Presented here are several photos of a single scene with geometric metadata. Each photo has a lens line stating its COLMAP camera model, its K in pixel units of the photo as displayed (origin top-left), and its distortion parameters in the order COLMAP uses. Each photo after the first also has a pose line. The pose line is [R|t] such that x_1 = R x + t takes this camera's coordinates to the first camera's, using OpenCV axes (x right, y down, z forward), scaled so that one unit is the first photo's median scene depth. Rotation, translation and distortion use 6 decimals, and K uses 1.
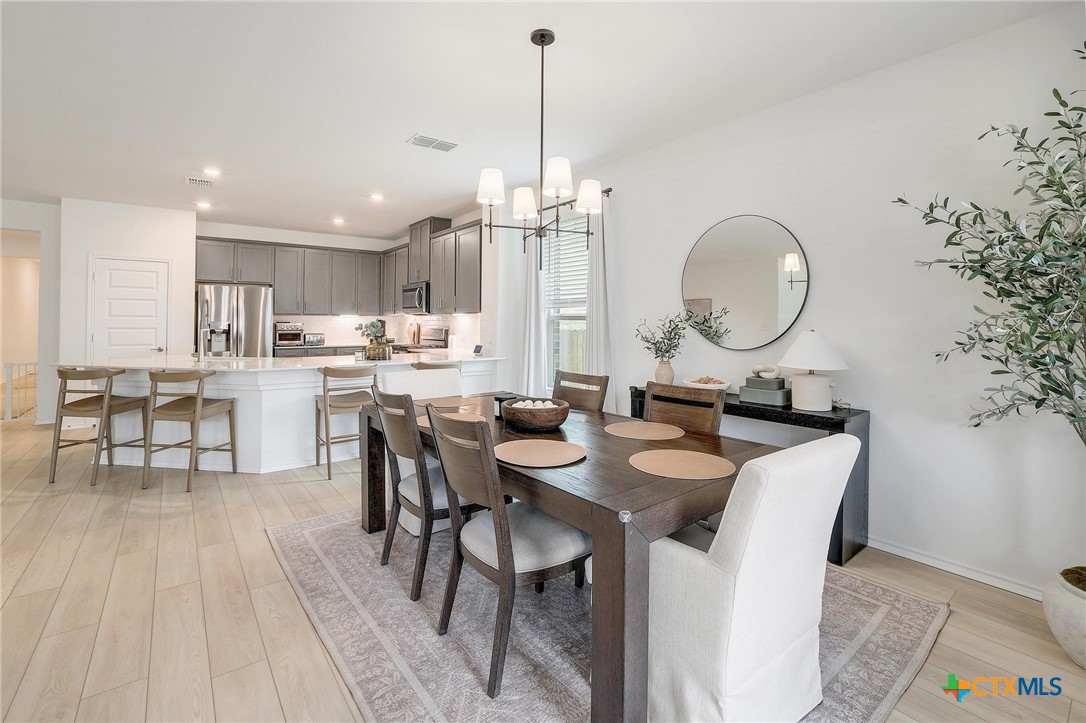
lens RADIAL K [[487.1, 0, 541.4], [0, 487.1, 321.7], [0, 0, 1]] dist [-0.022459, 0.000721]
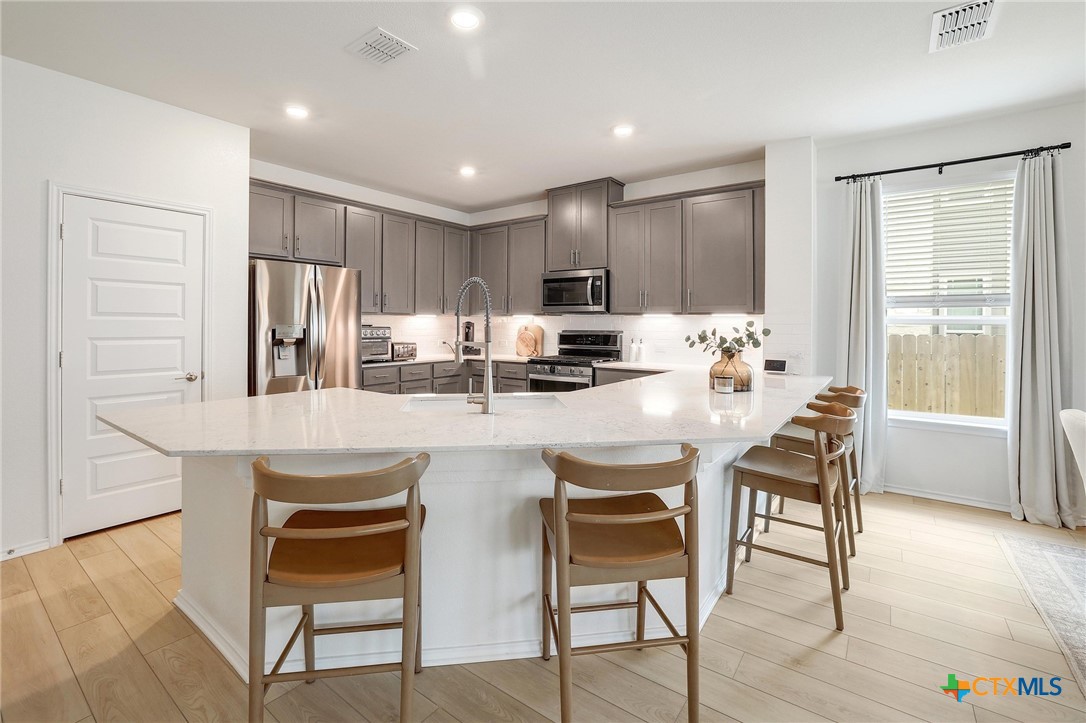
lens RADIAL K [[499.5, 0, 542.8], [0, 499.5, 318.3], [0, 0, 1]] dist [-0.001182, 0.001186]
pose [[0.956998, 0.003730, 0.290069, -0.765593], [-0.001740, 0.999973, -0.007119, -0.005750], [-0.290088, 0.006308, 0.956979, 0.470573]]
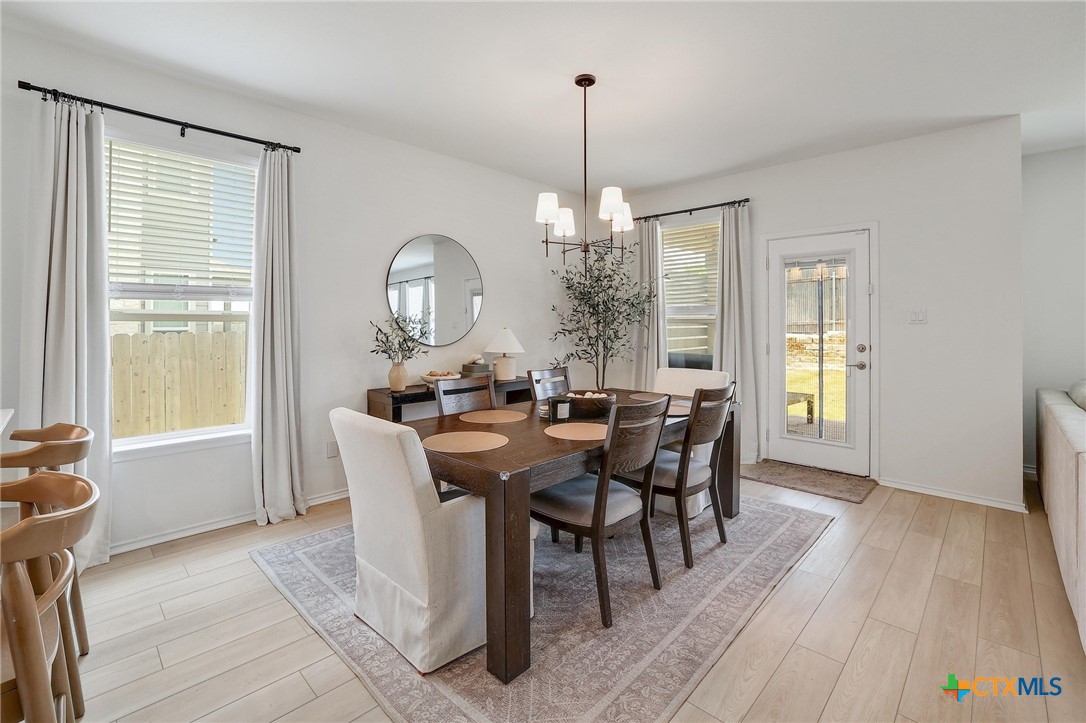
lens RADIAL K [[476.0, 0, 547.9], [0, 476.0, 321.8], [0, 0, 1]] dist [-0.046987, 0.013301]
pose [[-0.142008, -0.003979, 0.989858, -0.591661], [-0.000276, 0.999992, 0.003980, -0.004263], [-0.989866, 0.000291, -0.142008, 0.662130]]
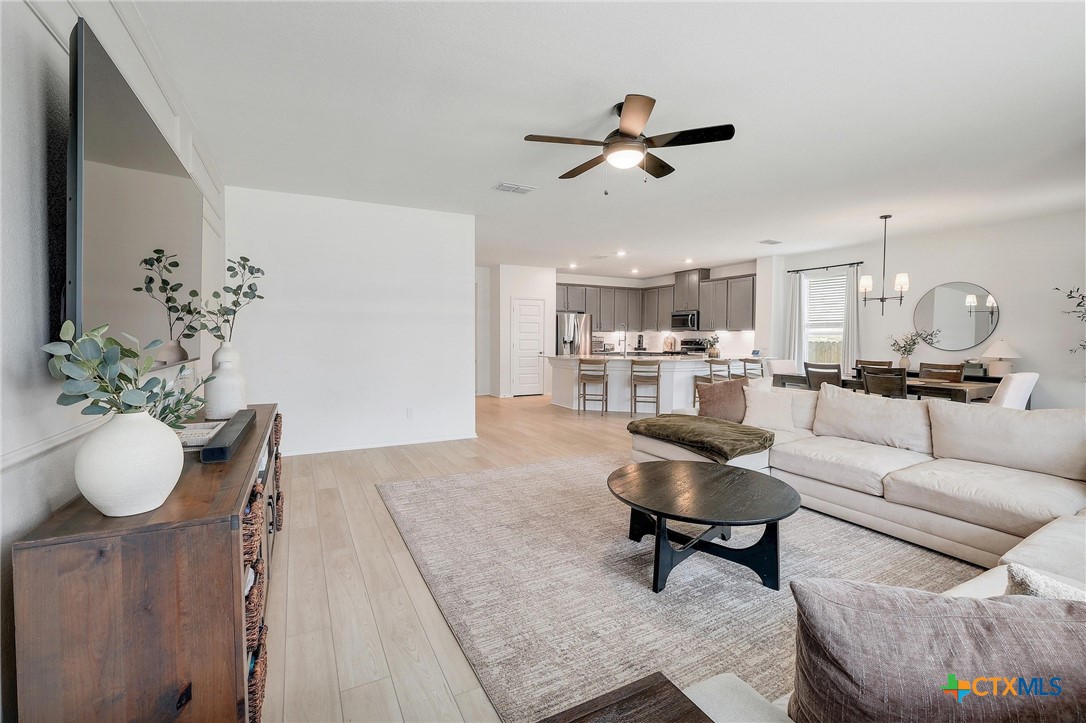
lens RADIAL K [[476.9, 0, 542.0], [0, 476.9, 353.5], [0, 0, 1]] dist [-0.018880, 0.000999]
pose [[0.989460, 0.003662, -0.144761, -0.725639], [0.001613, 0.999339, 0.036306, 0.000984], [0.144798, -0.036157, 0.988800, -0.843228]]
